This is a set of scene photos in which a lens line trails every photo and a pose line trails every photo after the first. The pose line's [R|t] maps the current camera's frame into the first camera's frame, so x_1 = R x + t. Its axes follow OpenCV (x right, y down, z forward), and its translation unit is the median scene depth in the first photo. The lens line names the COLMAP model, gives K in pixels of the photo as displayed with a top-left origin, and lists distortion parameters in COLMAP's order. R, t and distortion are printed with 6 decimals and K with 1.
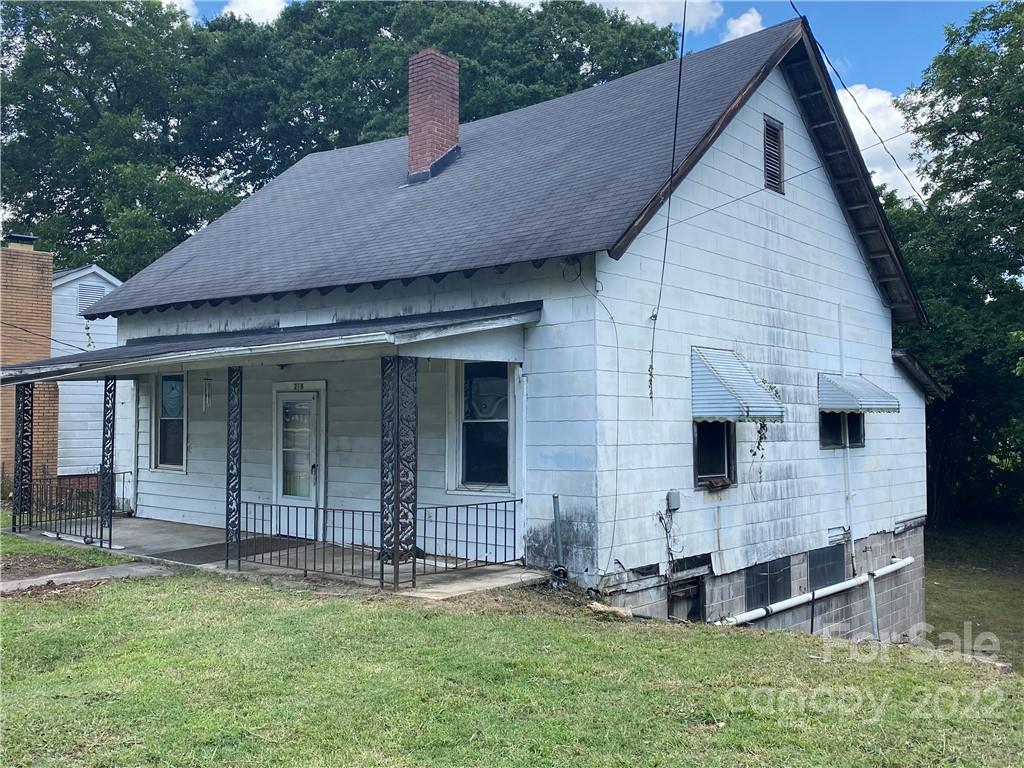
lens RADIAL K [[975.7, 0, 518.2], [0, 975.7, 384.2], [0, 0, 1]] dist [0.016749, 0.000000]
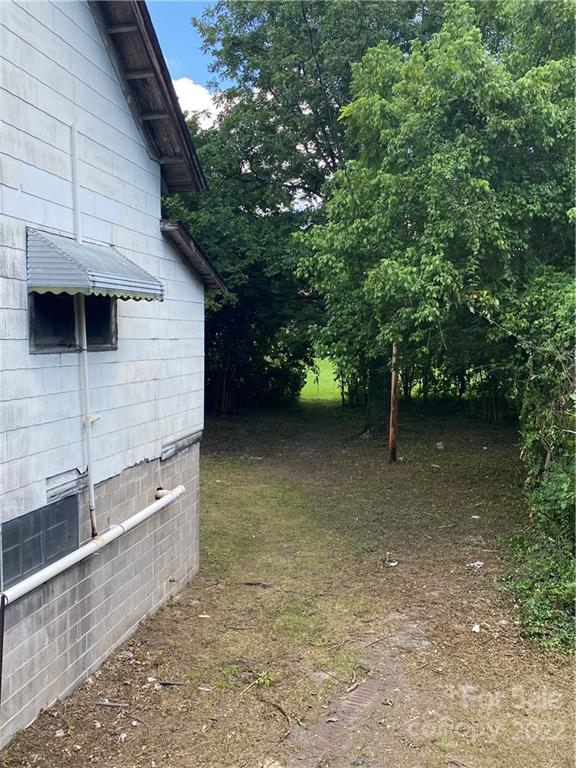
lens RADIAL K [[731.8, 0, 288.3], [0, 731.8, 383.2], [0, 0, 1]] dist [0.016749, 0.000000]
pose [[0.886025, -0.020871, 0.463168, 0.205766], [-0.030155, 0.994277, 0.102490, 0.028511], [-0.462656, -0.104775, 0.880325, 0.445997]]
